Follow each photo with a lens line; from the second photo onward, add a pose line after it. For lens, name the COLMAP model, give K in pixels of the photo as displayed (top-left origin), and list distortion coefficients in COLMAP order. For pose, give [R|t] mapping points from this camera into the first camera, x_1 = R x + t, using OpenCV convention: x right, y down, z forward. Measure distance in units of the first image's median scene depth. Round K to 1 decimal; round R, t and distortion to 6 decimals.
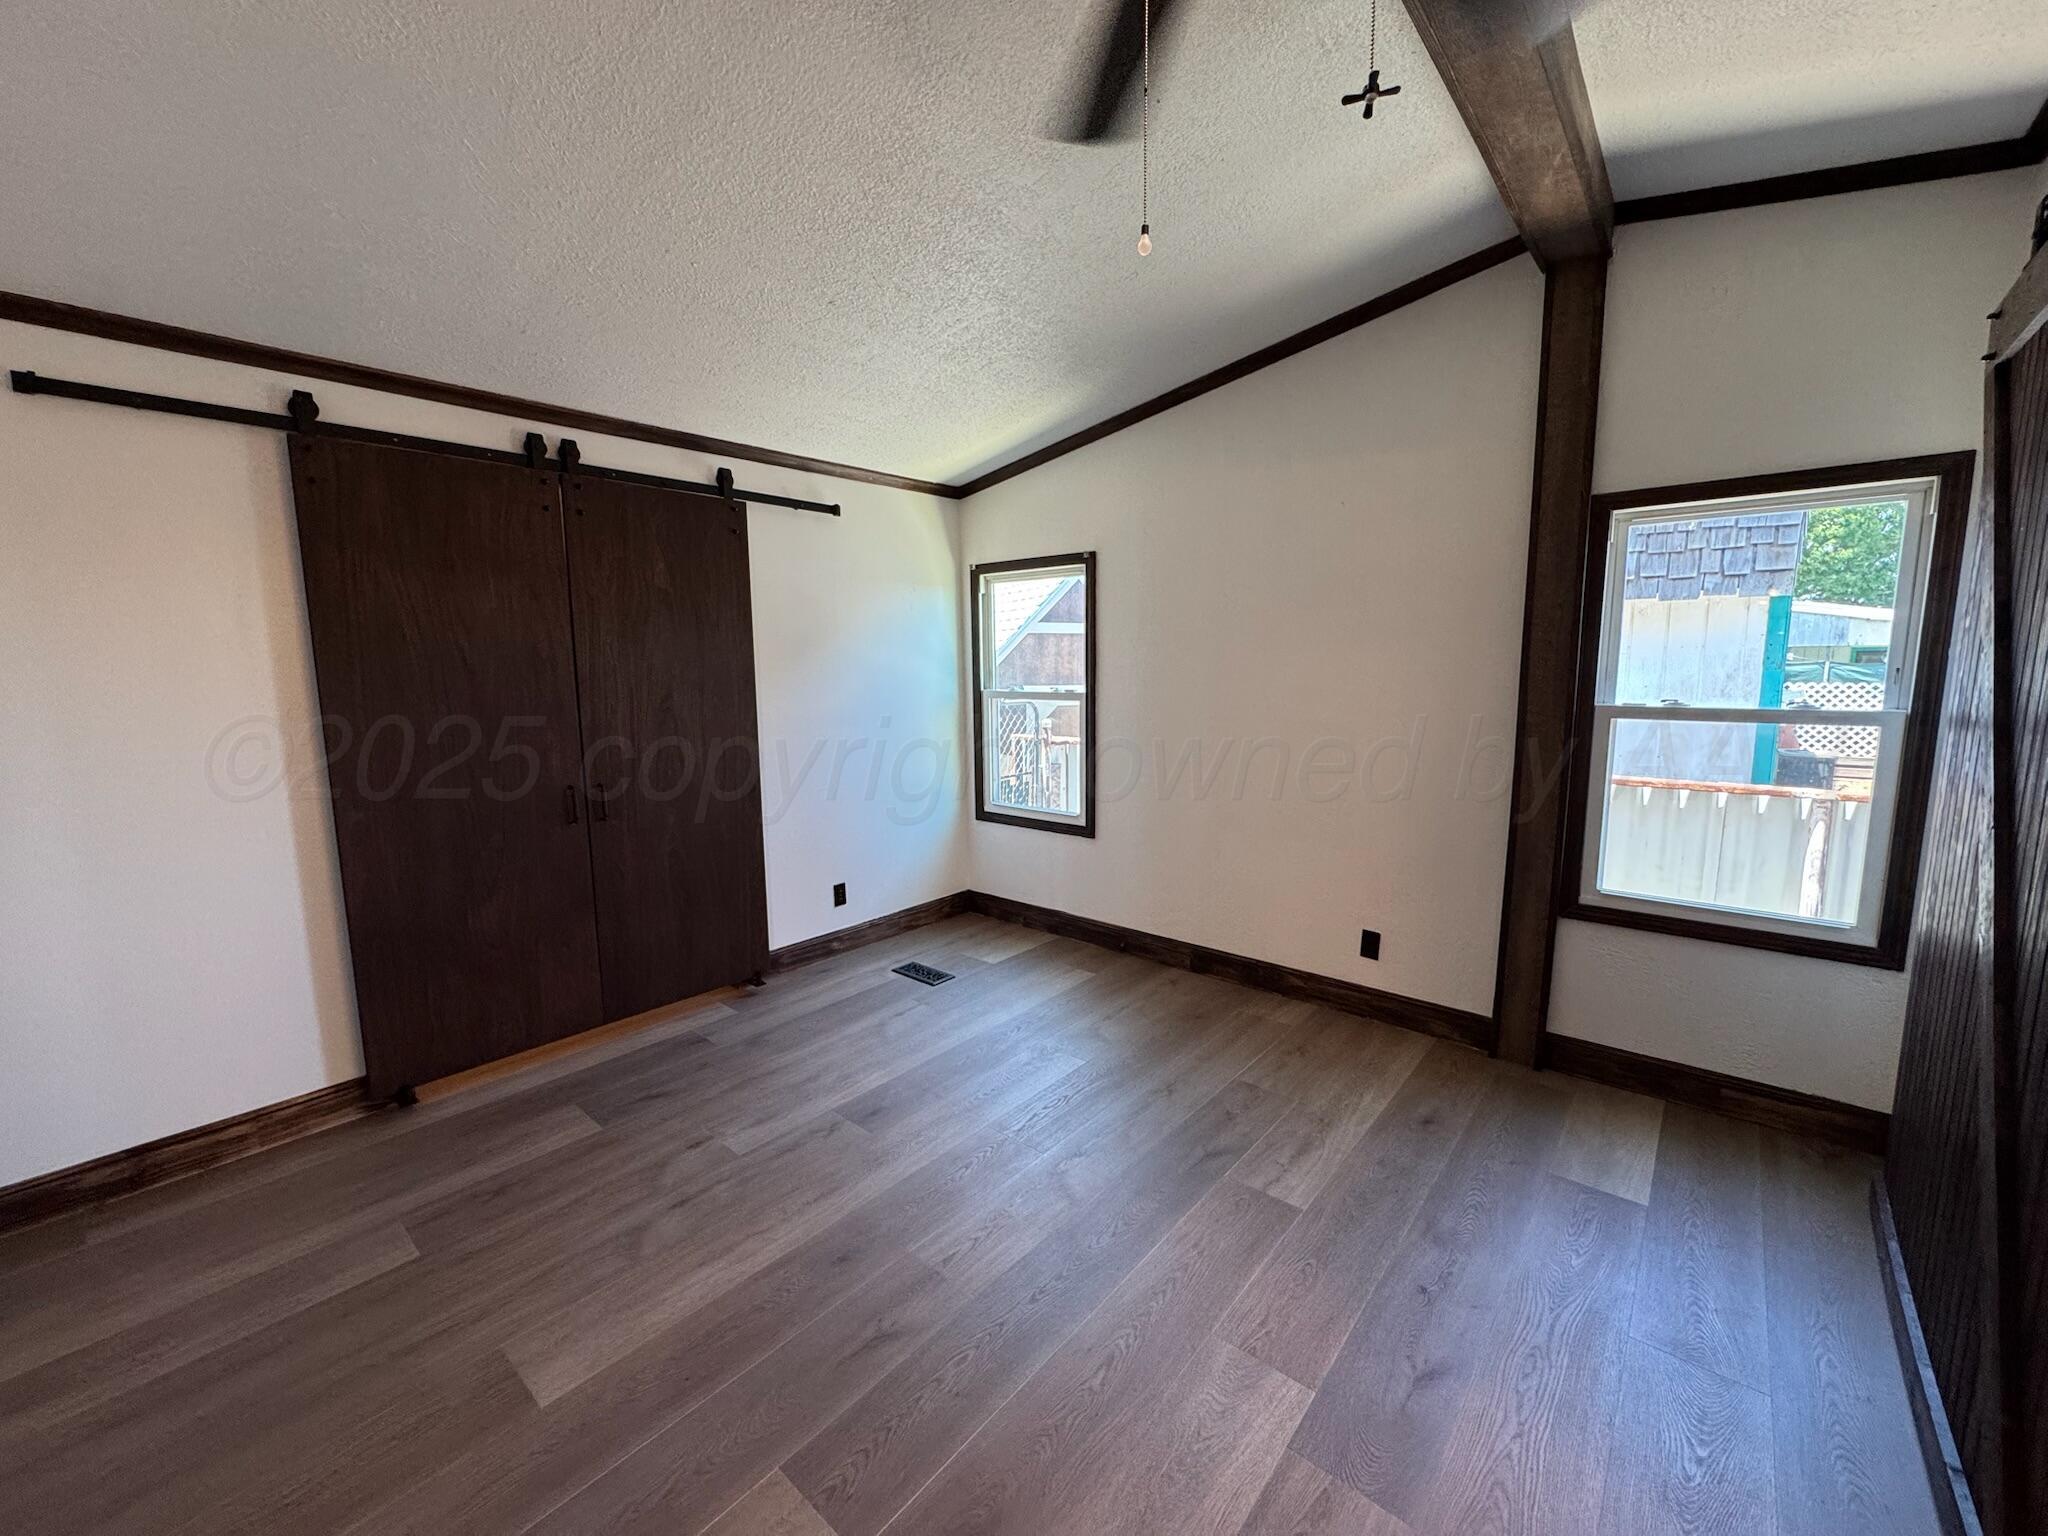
lens RADIAL K [[819.9, 0, 1024.0], [0, 819.9, 768.0], [0, 0, 1]] dist [-0.001191, -0.000319]
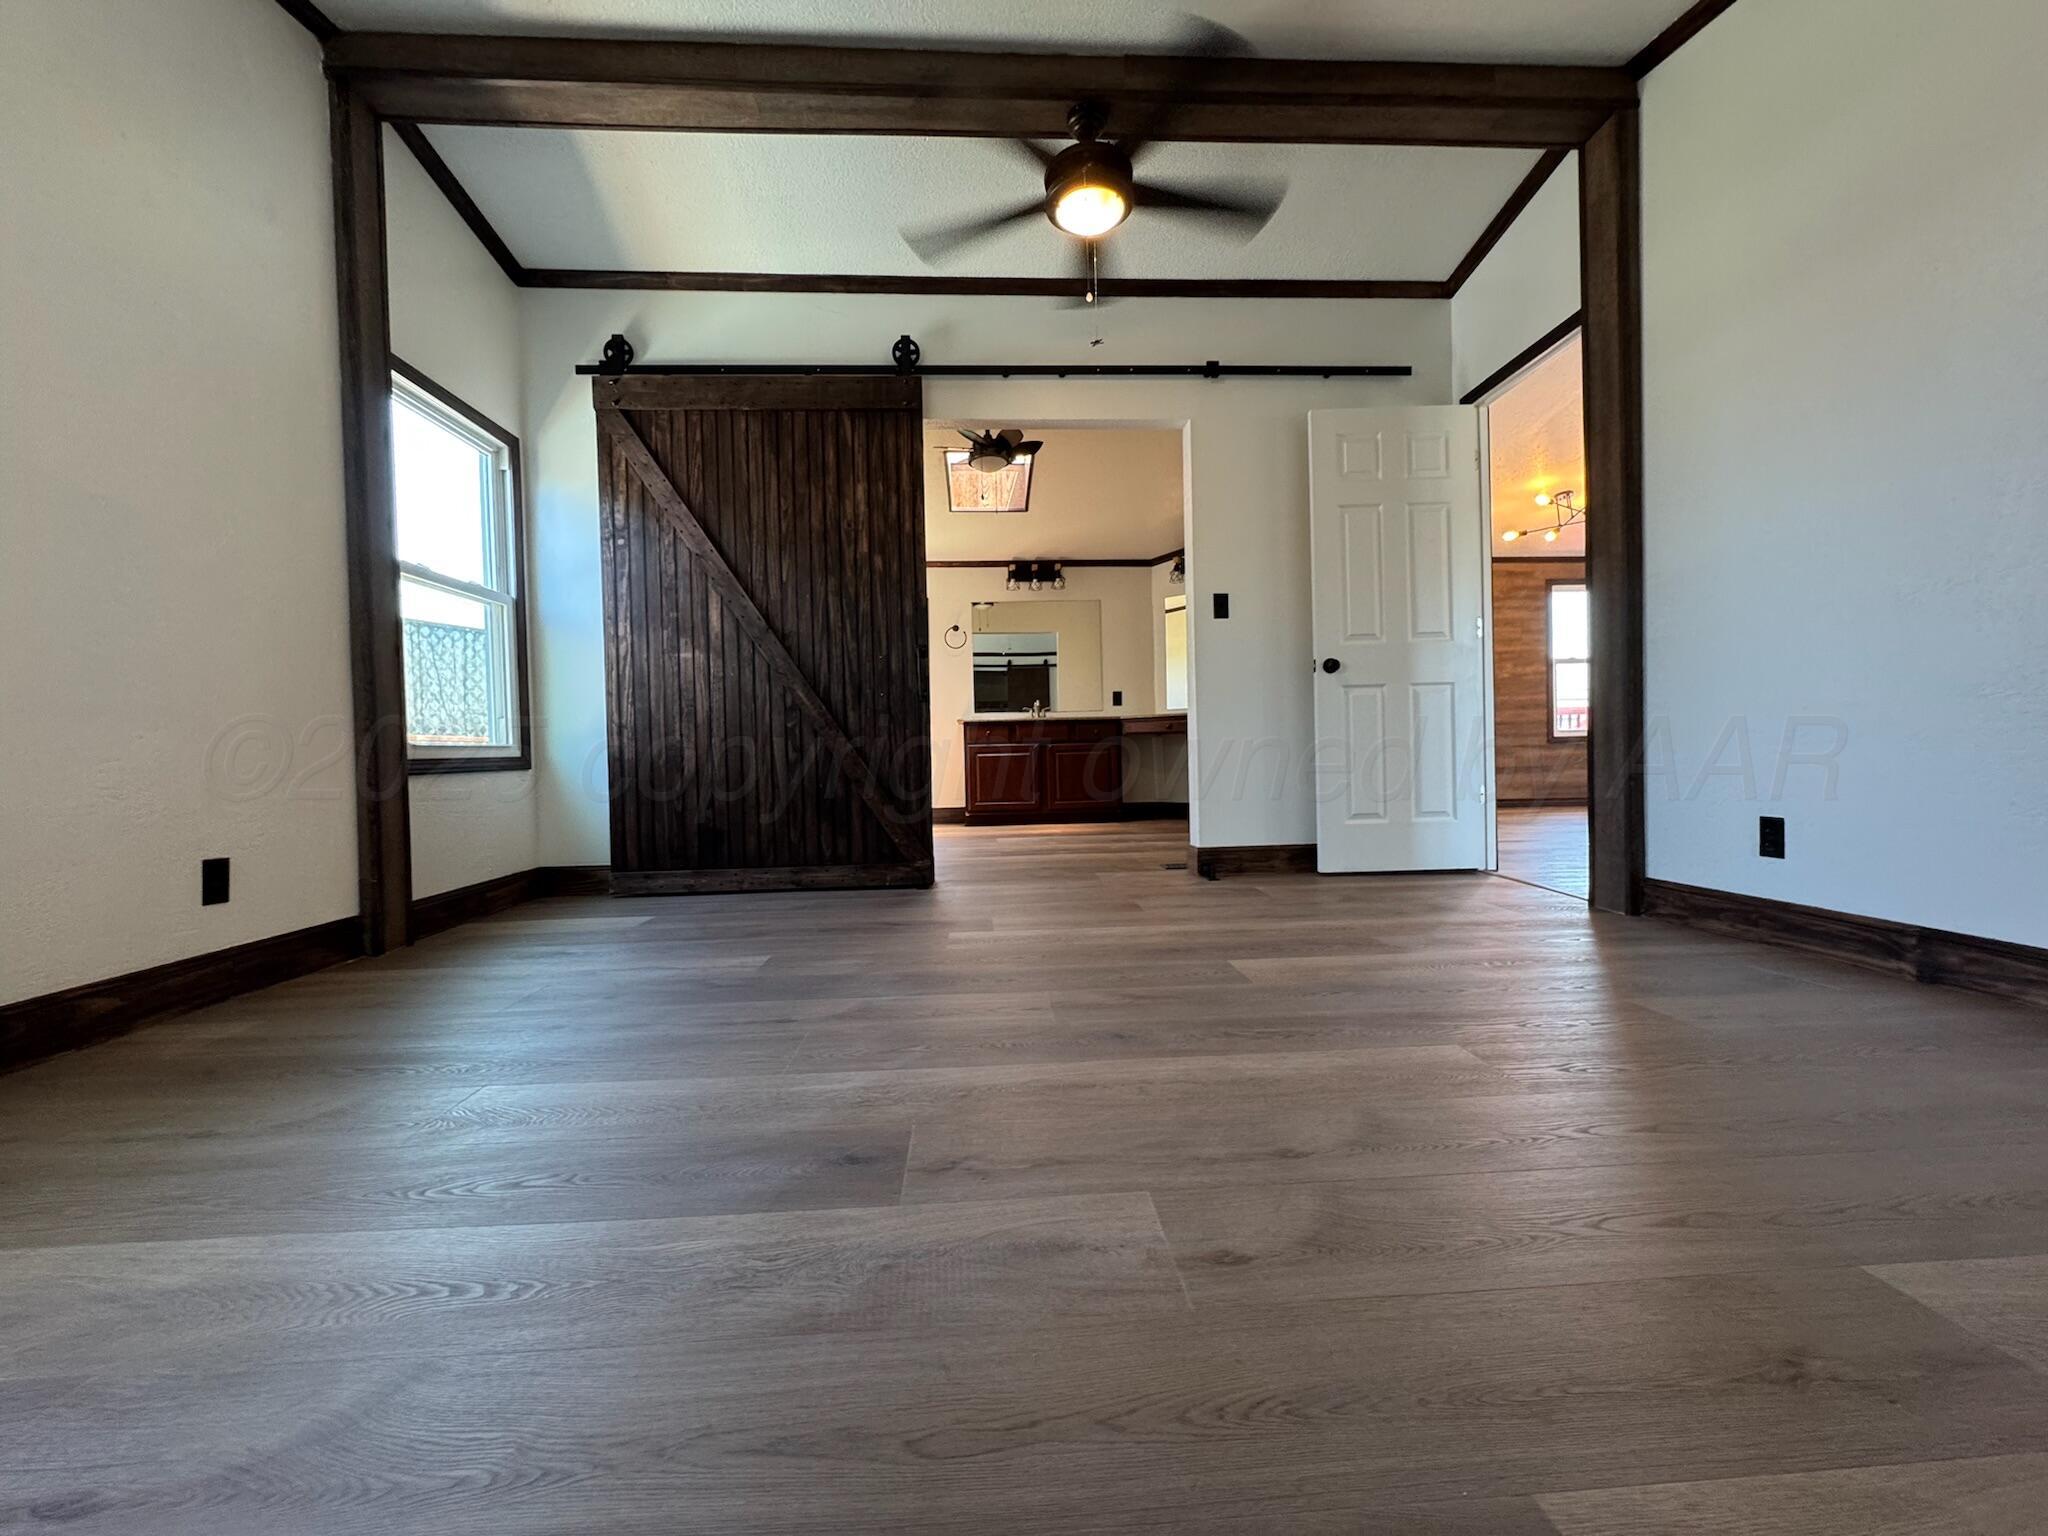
lens RADIAL K [[819.9, 0, 1024.0], [0, 819.9, 768.0], [0, 0, 1]] dist [-0.001191, -0.000319]
pose [[-0.694603, 0.012621, 0.719282, -0.528521], [0.123214, 0.987159, 0.101666, 0.162172], [-0.708763, 0.159243, -0.687239, 1.115196]]
